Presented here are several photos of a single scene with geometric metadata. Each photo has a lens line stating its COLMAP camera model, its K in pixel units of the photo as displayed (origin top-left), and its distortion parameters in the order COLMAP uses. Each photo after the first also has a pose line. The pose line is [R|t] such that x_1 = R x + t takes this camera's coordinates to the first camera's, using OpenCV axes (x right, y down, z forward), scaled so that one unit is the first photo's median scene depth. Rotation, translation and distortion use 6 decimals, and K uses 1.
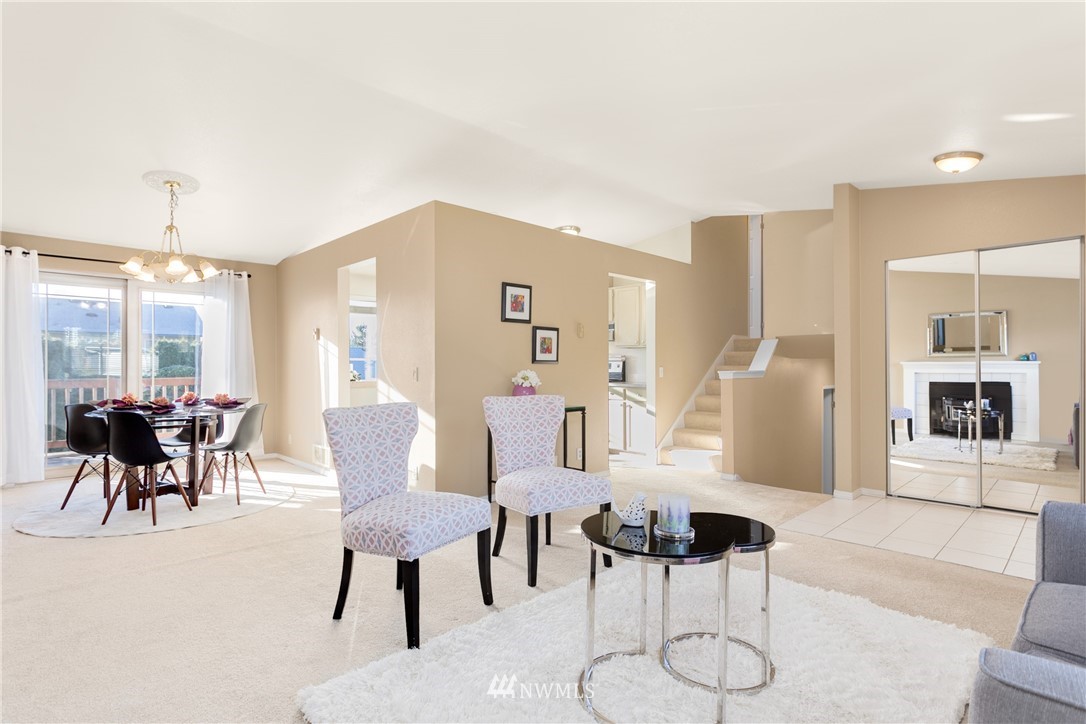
lens RADIAL K [[541.7, 0, 543.0], [0, 541.7, 362.0], [0, 0, 1]] dist [0.000526, 0.000419]
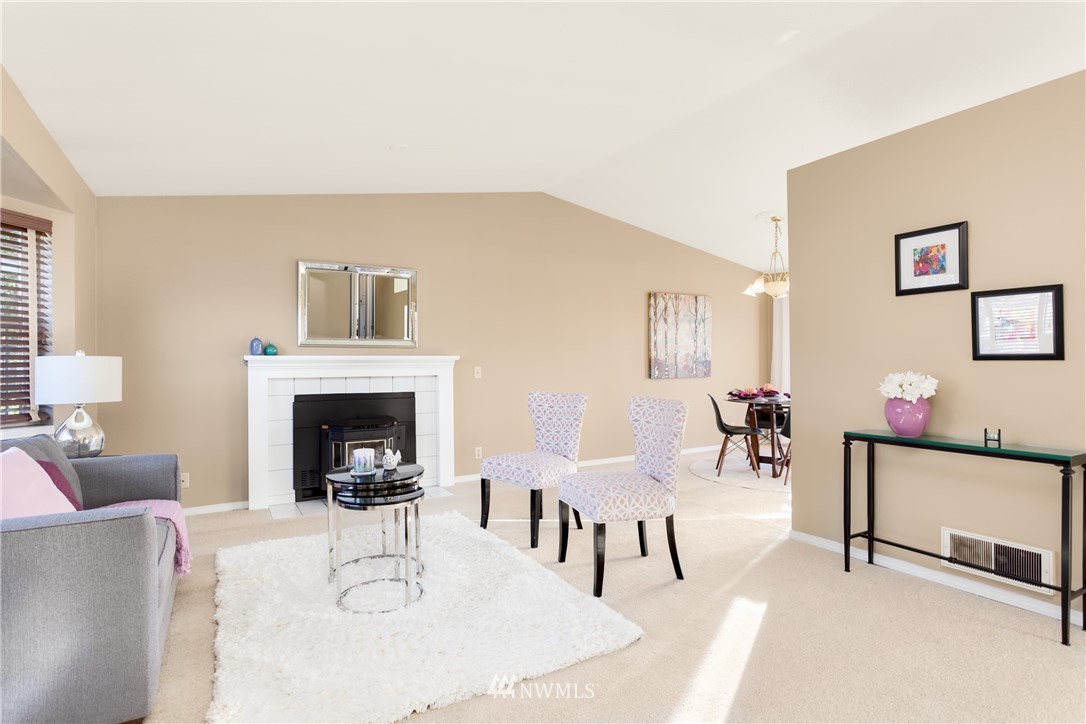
lens RADIAL K [[541.7, 0, 543.0], [0, 541.7, 362.0], [0, 0, 1]] dist [0.000526, 0.000419]
pose [[-0.232637, -0.004109, -0.972555, 0.639172], [0.013129, 0.999887, -0.007365, 0.003015], [0.972475, -0.014482, -0.232557, 0.721476]]
